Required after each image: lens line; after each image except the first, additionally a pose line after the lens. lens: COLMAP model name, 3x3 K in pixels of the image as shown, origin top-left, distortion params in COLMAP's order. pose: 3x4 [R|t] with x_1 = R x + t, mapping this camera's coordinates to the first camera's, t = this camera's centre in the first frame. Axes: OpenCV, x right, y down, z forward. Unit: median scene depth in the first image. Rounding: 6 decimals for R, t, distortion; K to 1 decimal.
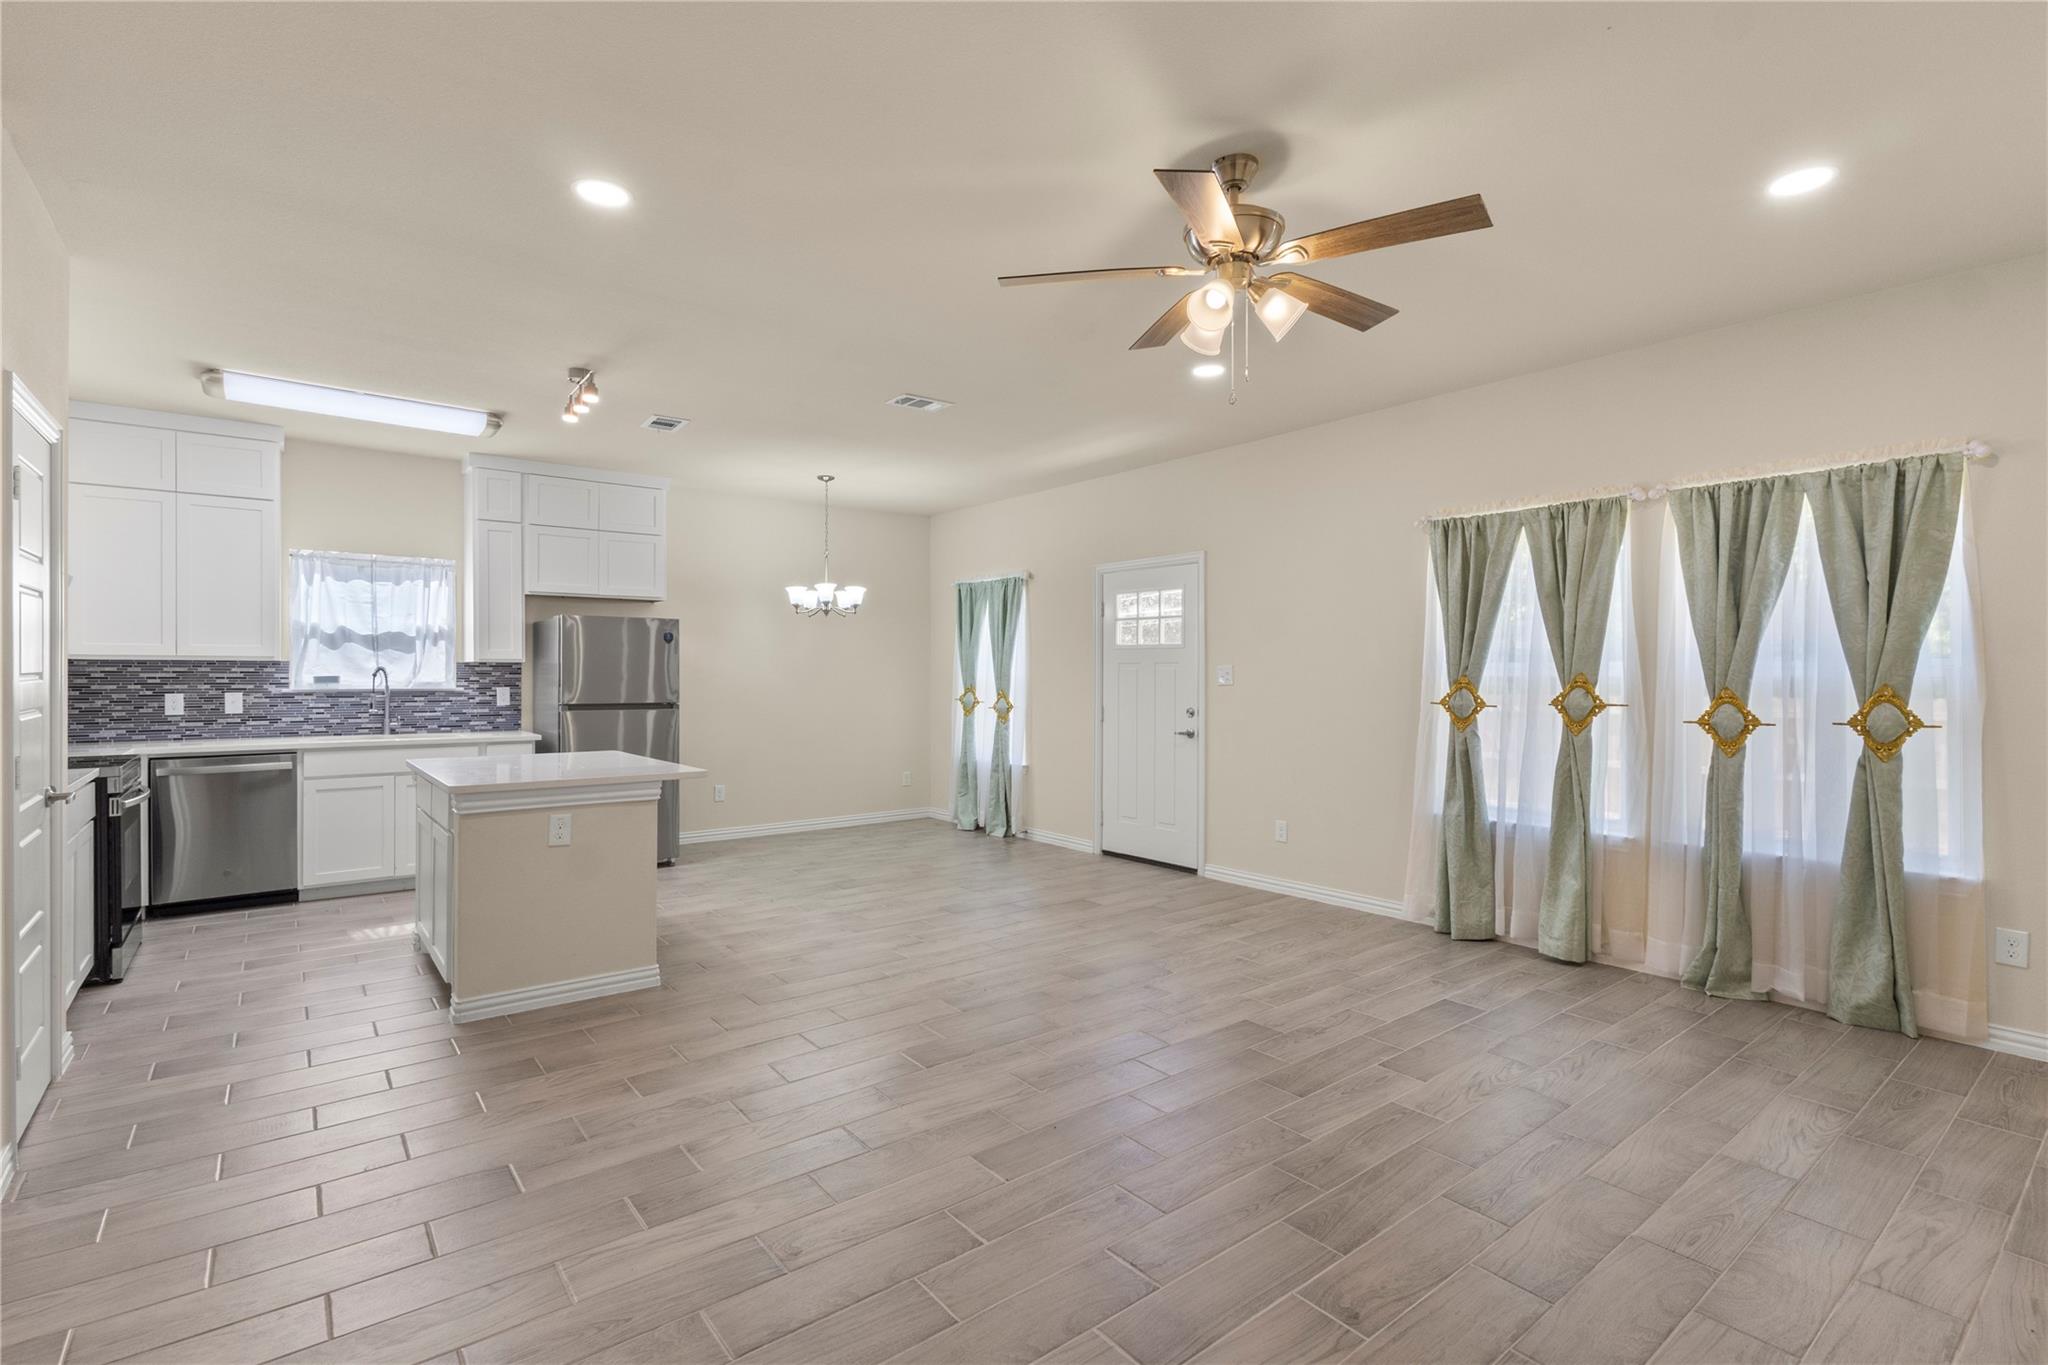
lens RADIAL K [[950.4, 0, 1028.8], [0, 950.4, 672.8], [0, 0, 1]] dist [0.000479, 0.000095]
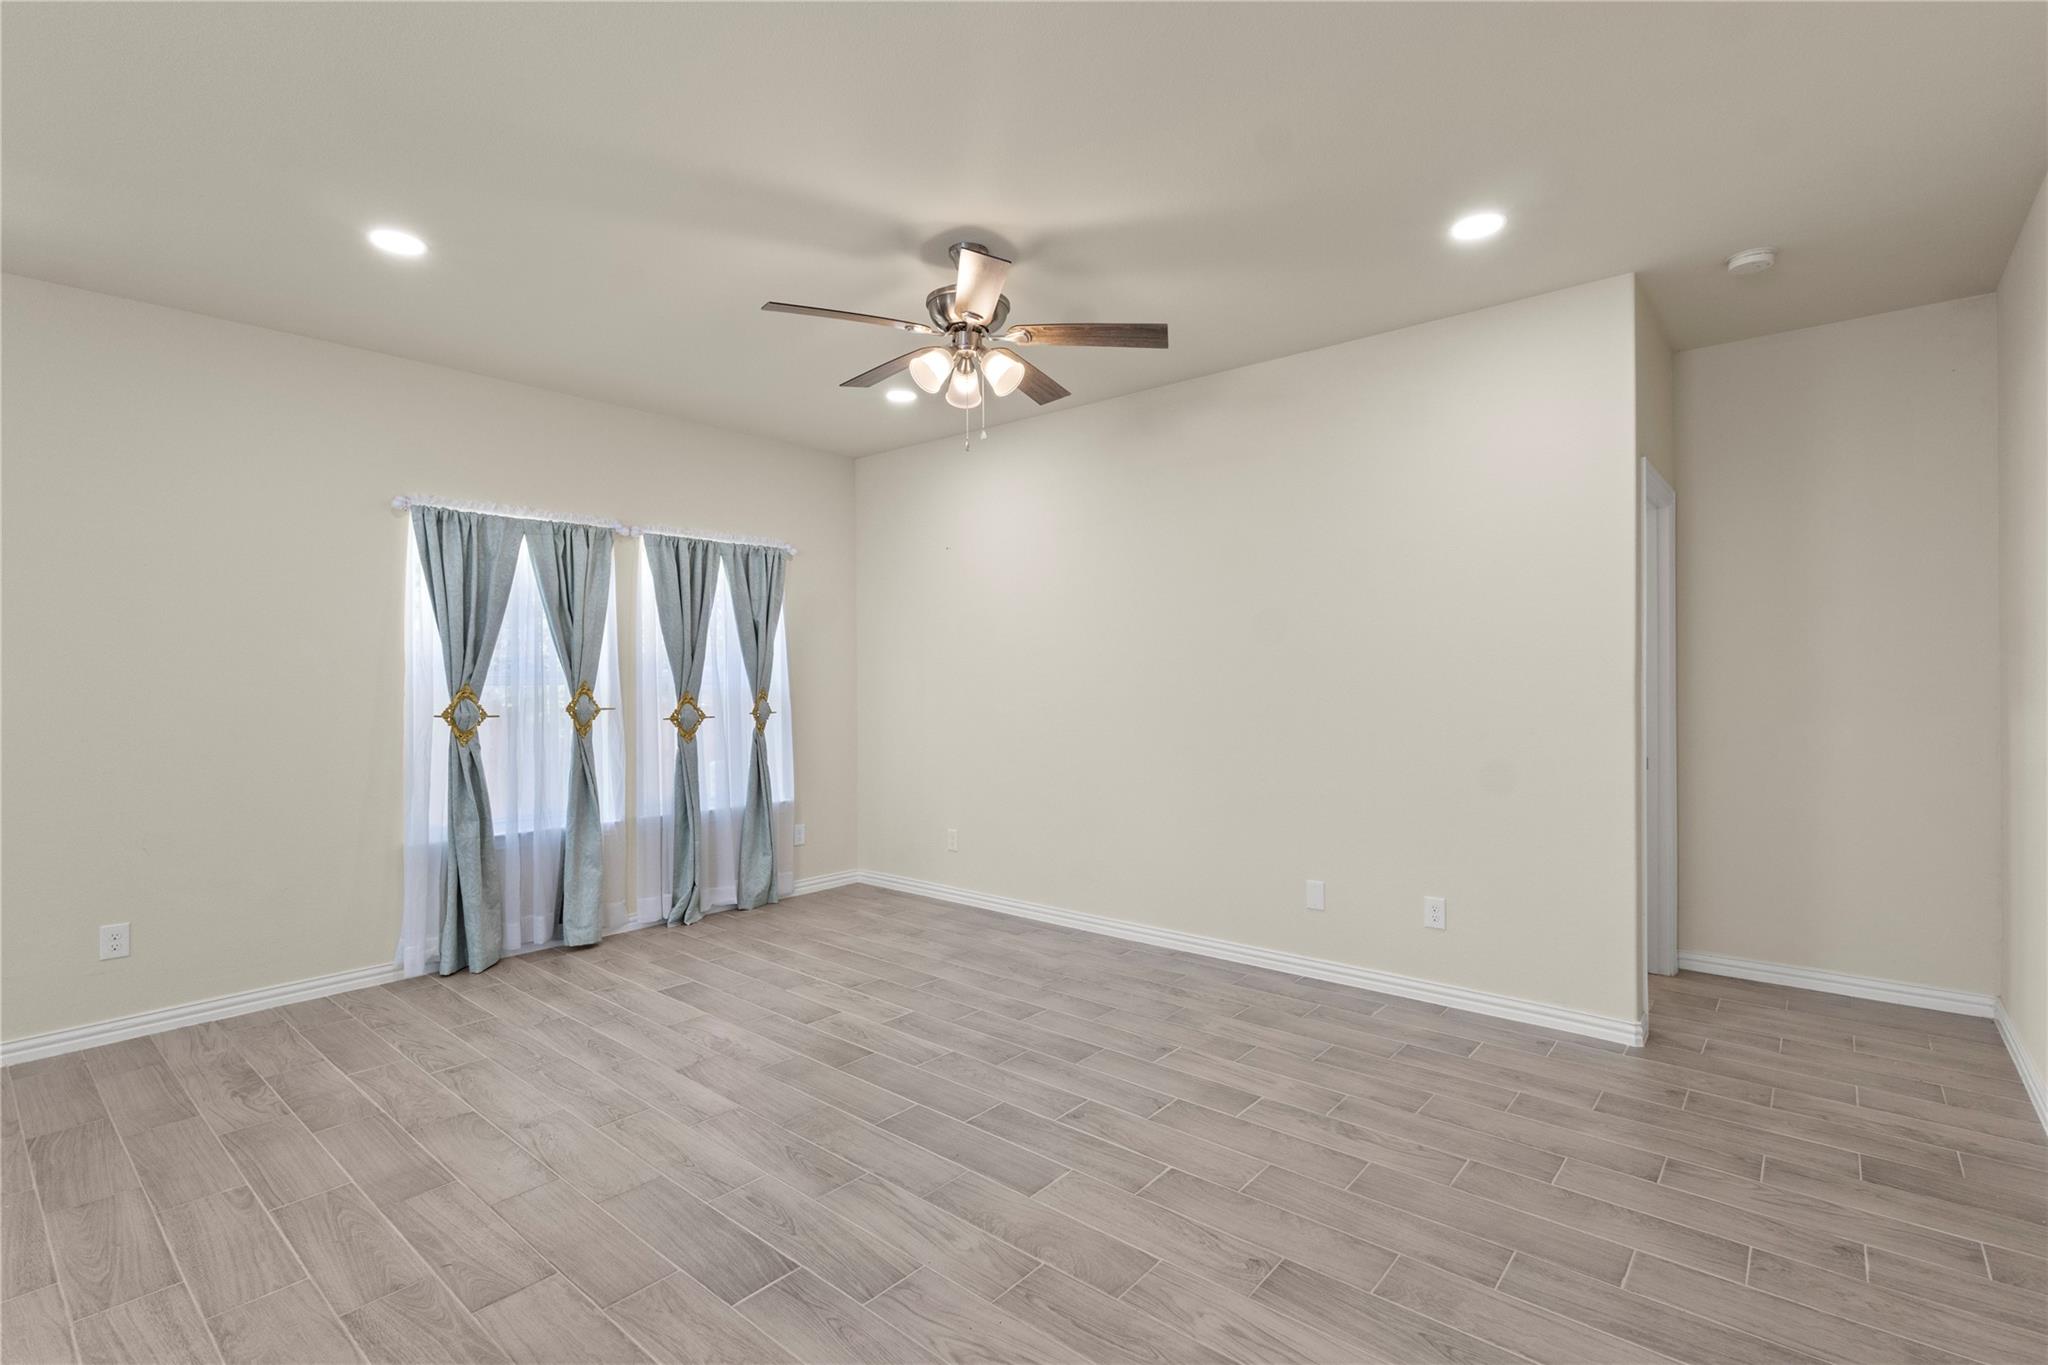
lens RADIAL K [[933.1, 0, 1024.0], [0, 933.1, 682.5], [0, 0, 1]] dist [-0.000234, 0.000043]
pose [[-0.189457, -0.005445, 0.981874, -0.630137], [0.002891, 0.999977, 0.006103, -0.003720], [-0.981885, 0.003995, -0.189437, 0.769321]]
